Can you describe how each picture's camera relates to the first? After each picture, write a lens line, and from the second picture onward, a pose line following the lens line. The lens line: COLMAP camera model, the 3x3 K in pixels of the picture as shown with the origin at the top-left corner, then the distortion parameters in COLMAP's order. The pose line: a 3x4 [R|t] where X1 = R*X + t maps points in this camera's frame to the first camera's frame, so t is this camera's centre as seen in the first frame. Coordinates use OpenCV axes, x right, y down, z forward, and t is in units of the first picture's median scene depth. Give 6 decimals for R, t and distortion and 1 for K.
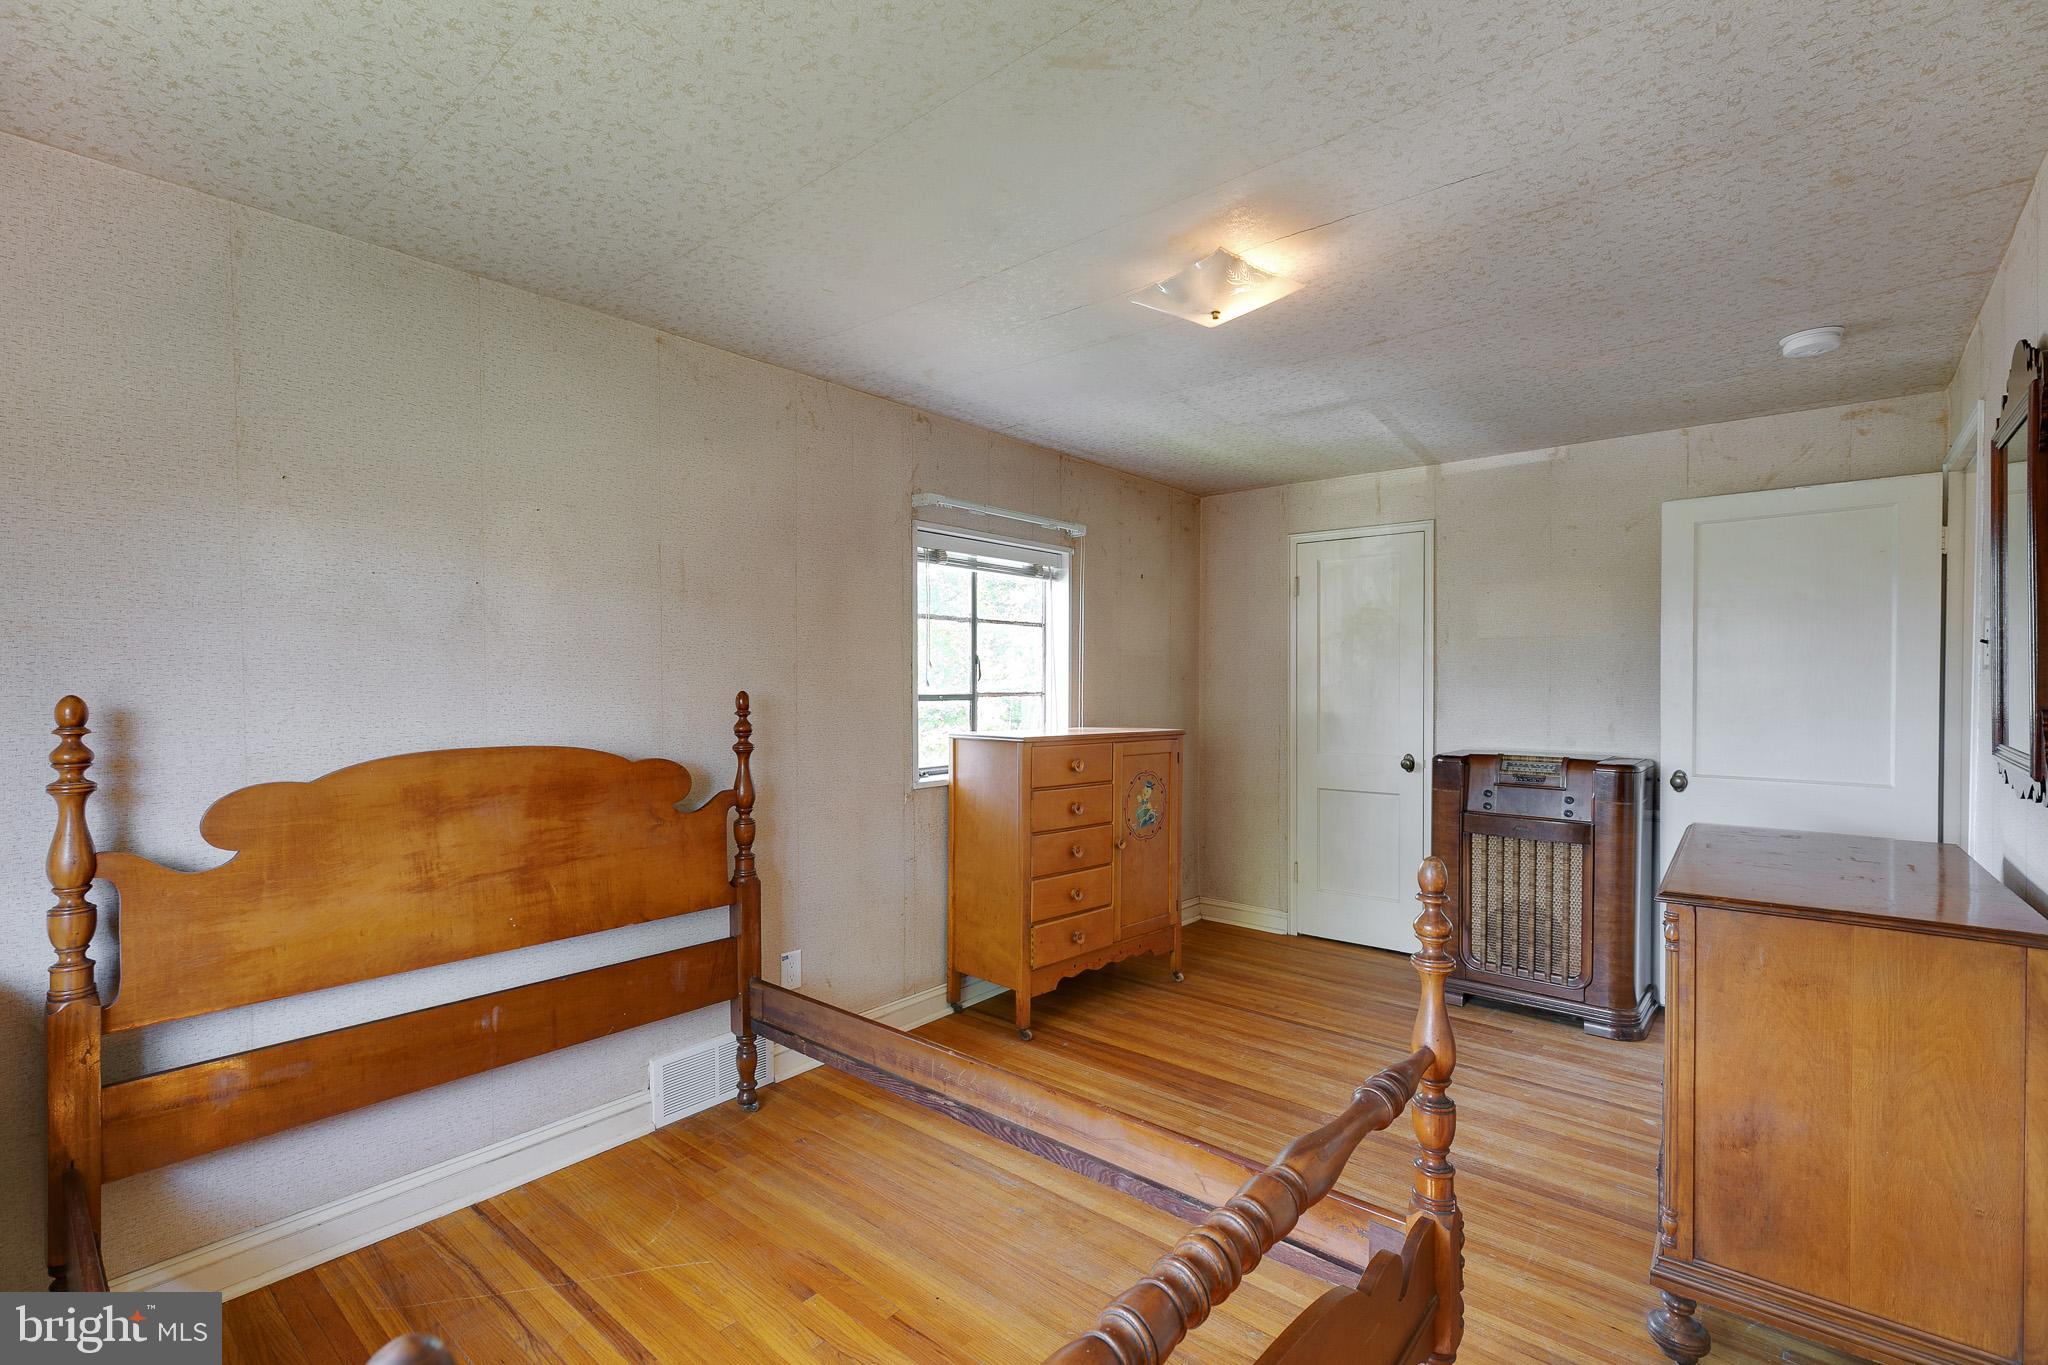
lens RADIAL K [[929.9, 0, 1025.1], [0, 929.9, 671.5], [0, 0, 1]] dist [0.000384, -0.000472]
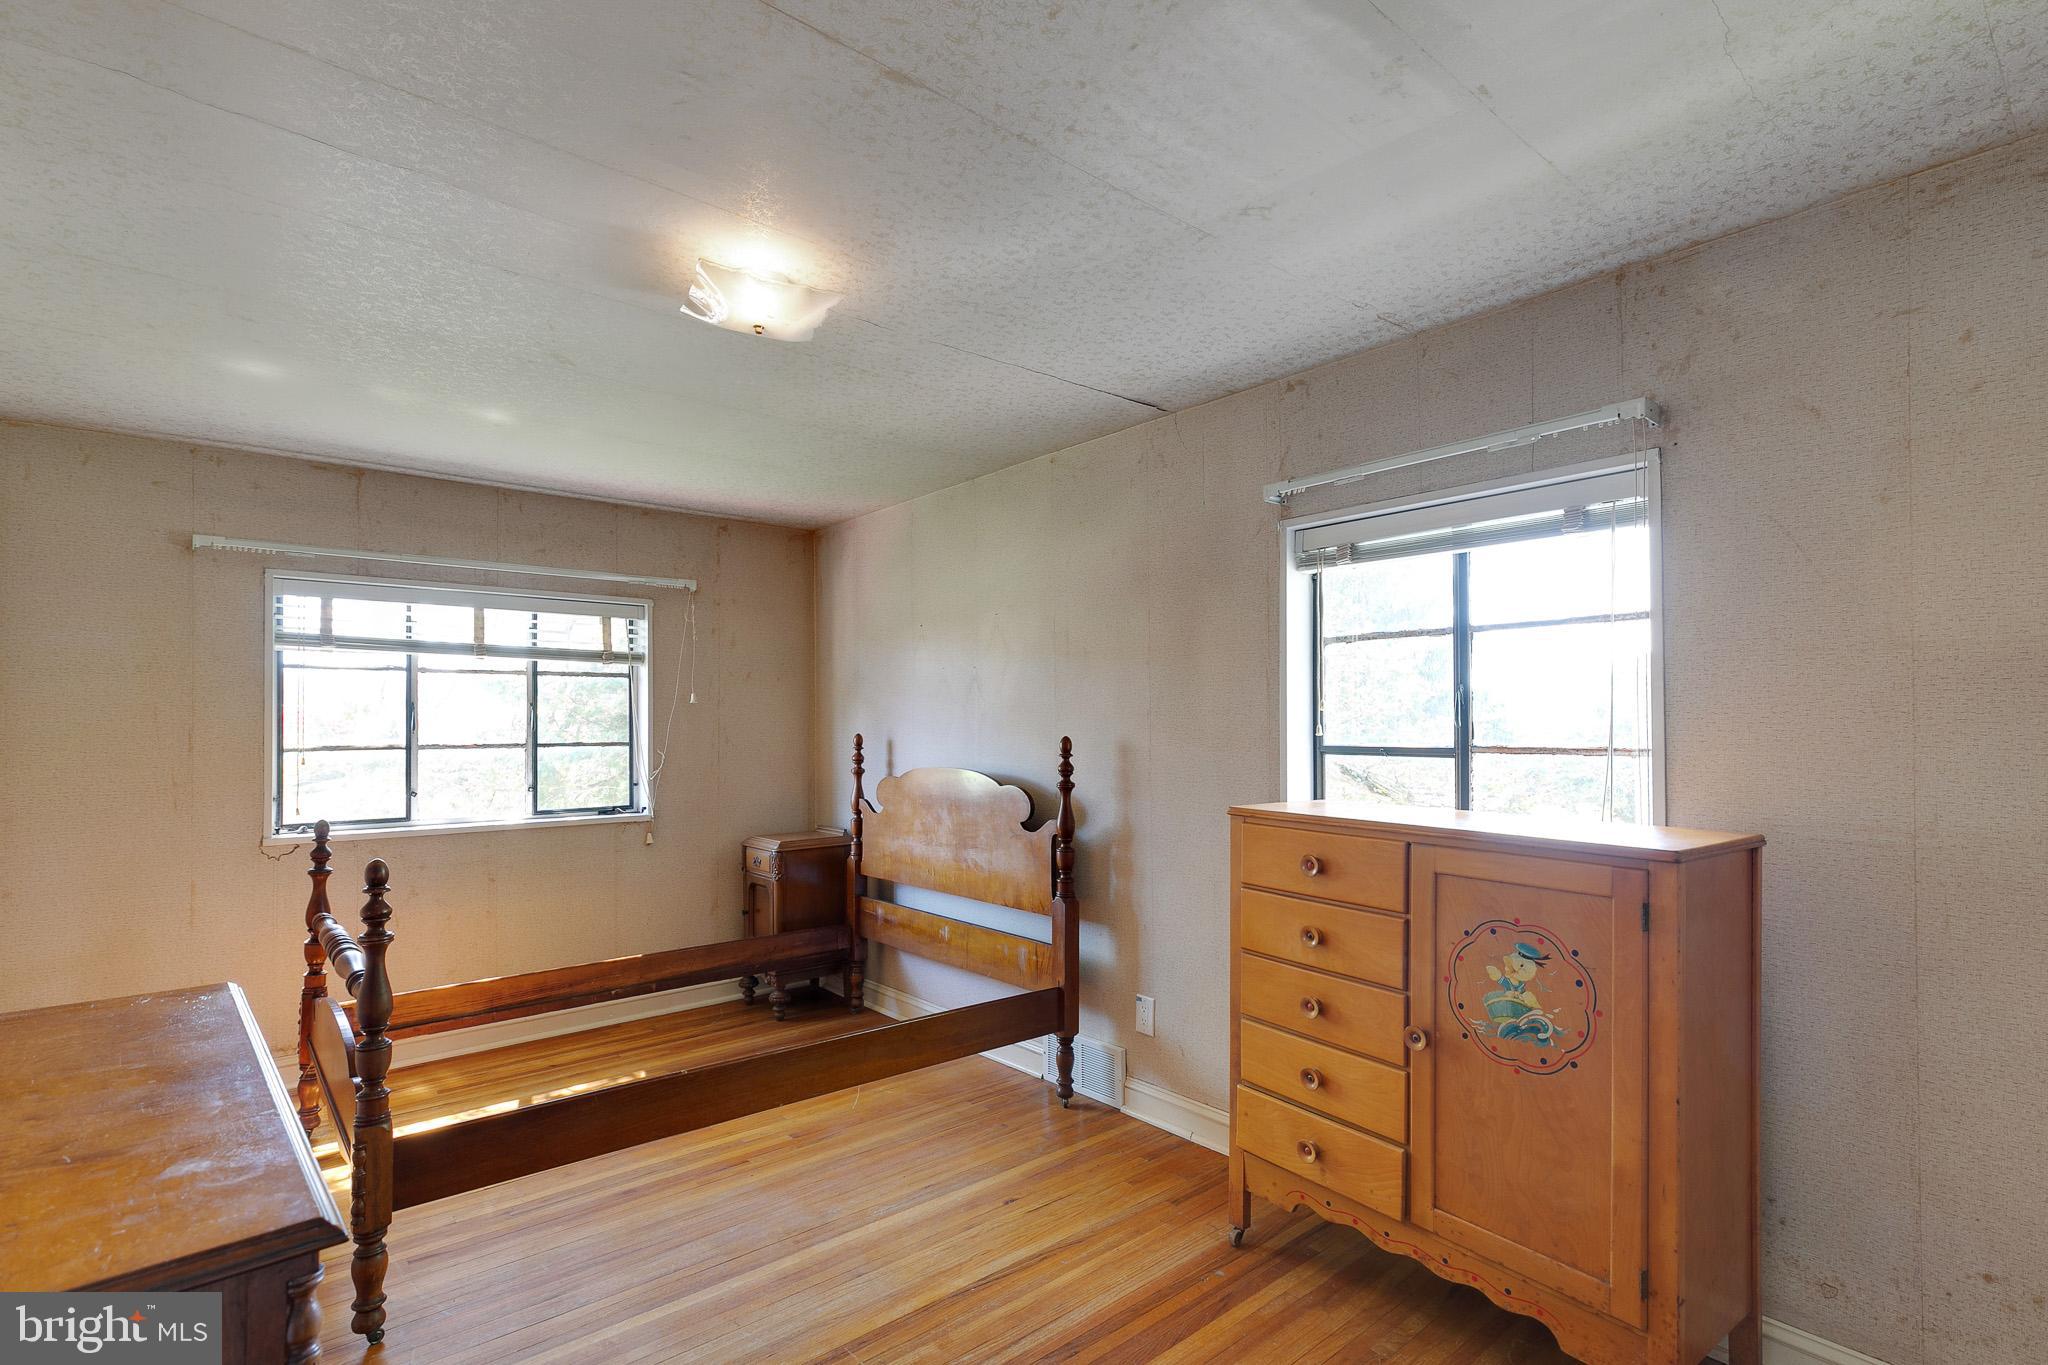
lens RADIAL K [[974.2, 0, 1020.2], [0, 974.2, 705.0], [0, 0, 1]] dist [-0.001085, -0.000197]
pose [[-0.170186, -0.027042, -0.985041, 0.657551], [0.004799, 0.999589, -0.028271, 0.012177], [0.985400, -0.009538, -0.169987, 0.843438]]
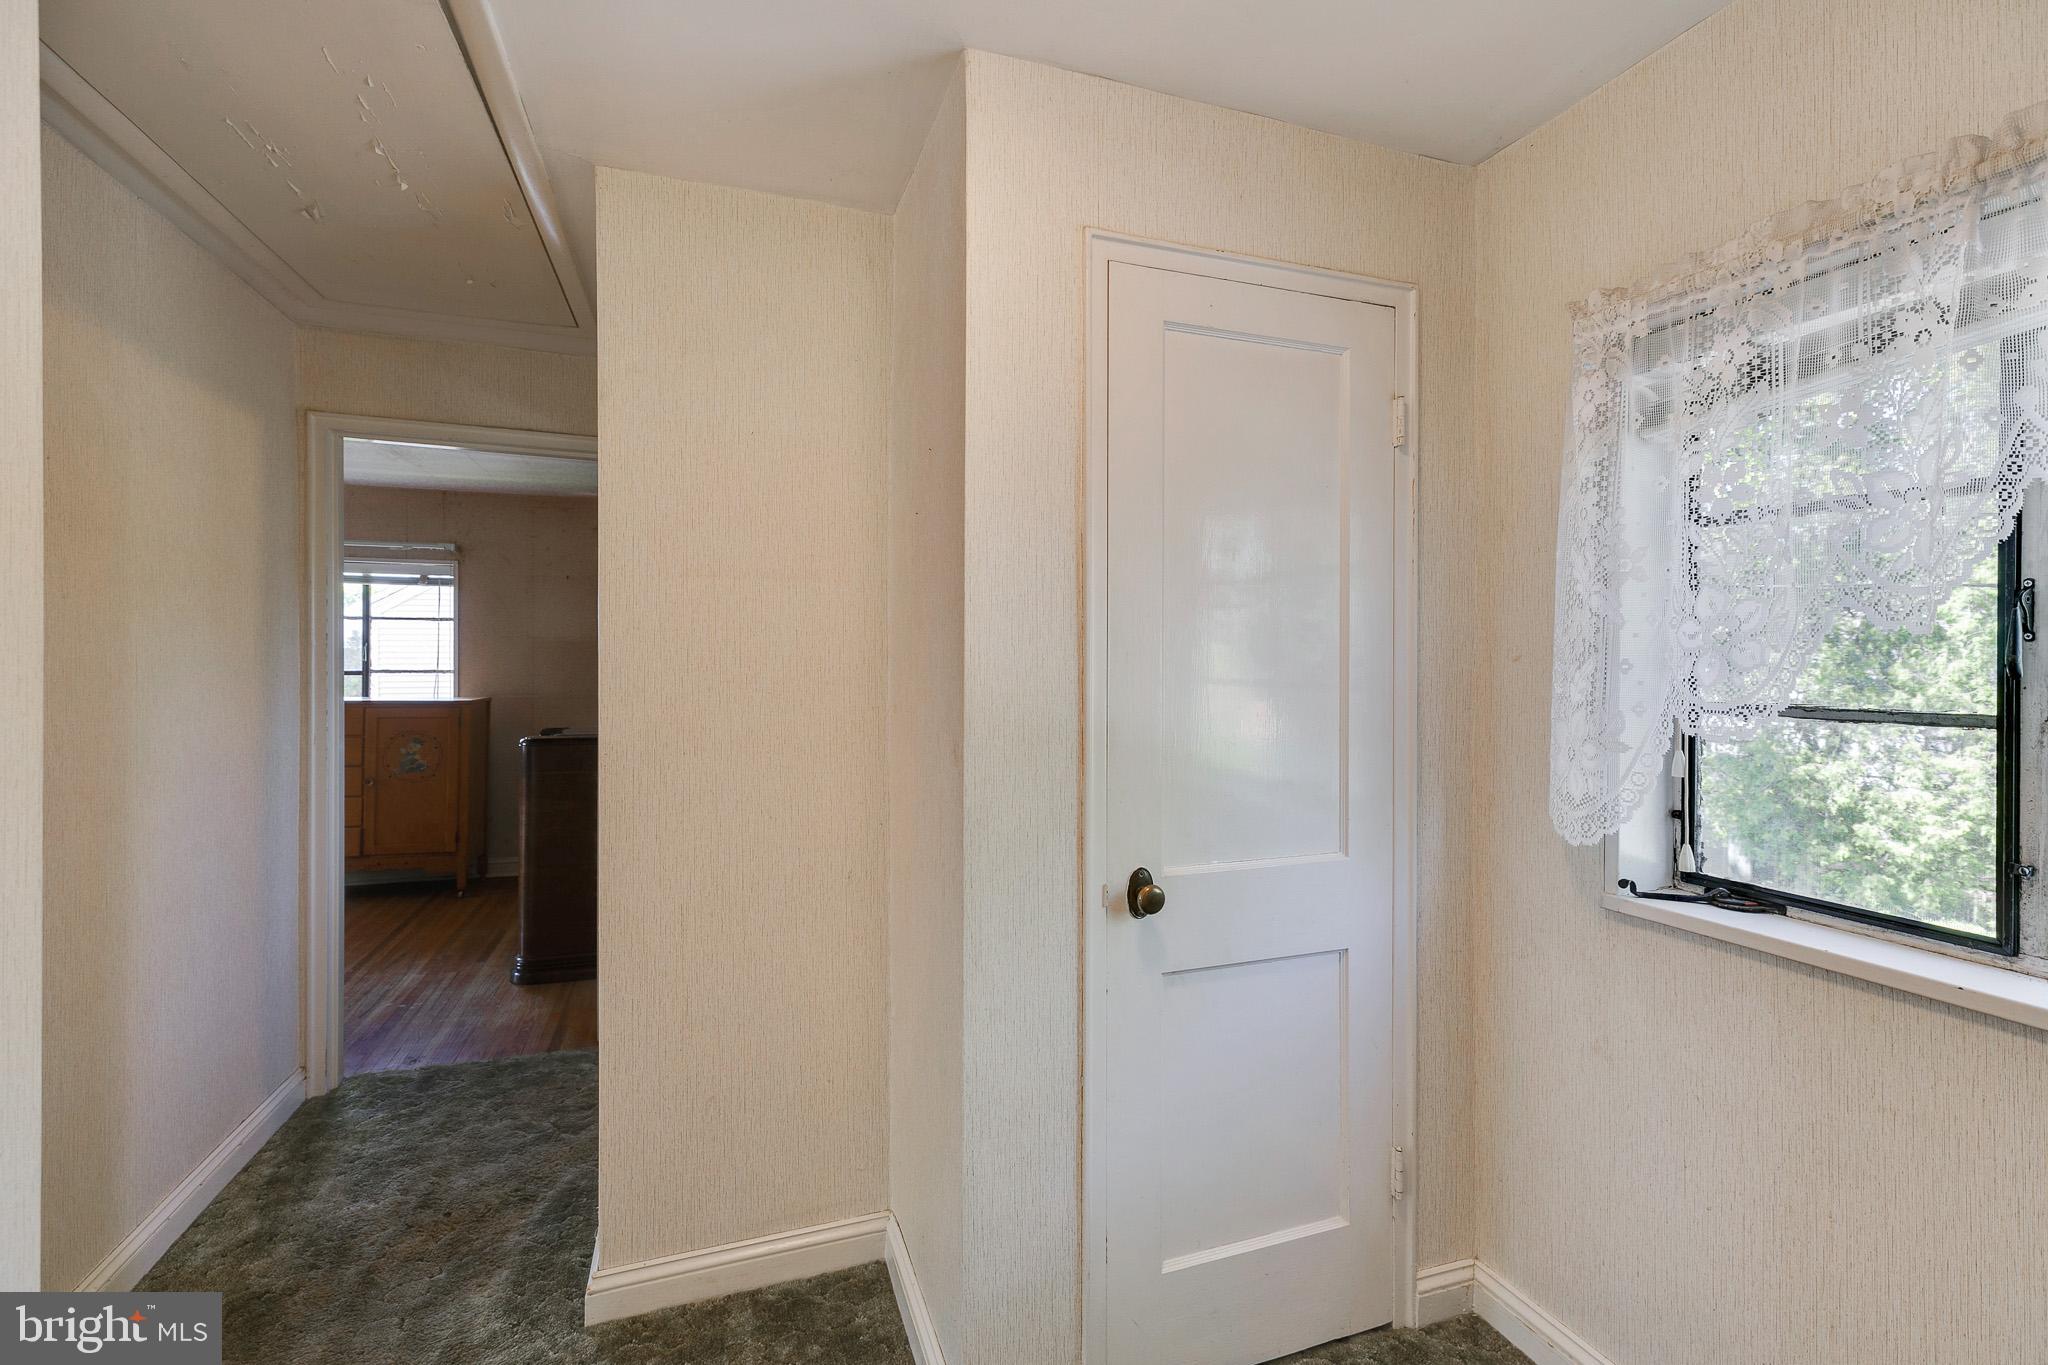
lens RADIAL K [[929.9, 0, 1025.1], [0, 929.9, 671.5], [0, 0, 1]] dist [0.000384, -0.000472]
pose [[0.845248, 0.005198, -0.534349, 1.580011], [0.004071, 0.999861, 0.016165, 0.005497], [0.534359, -0.015838, 0.845109, 0.351143]]
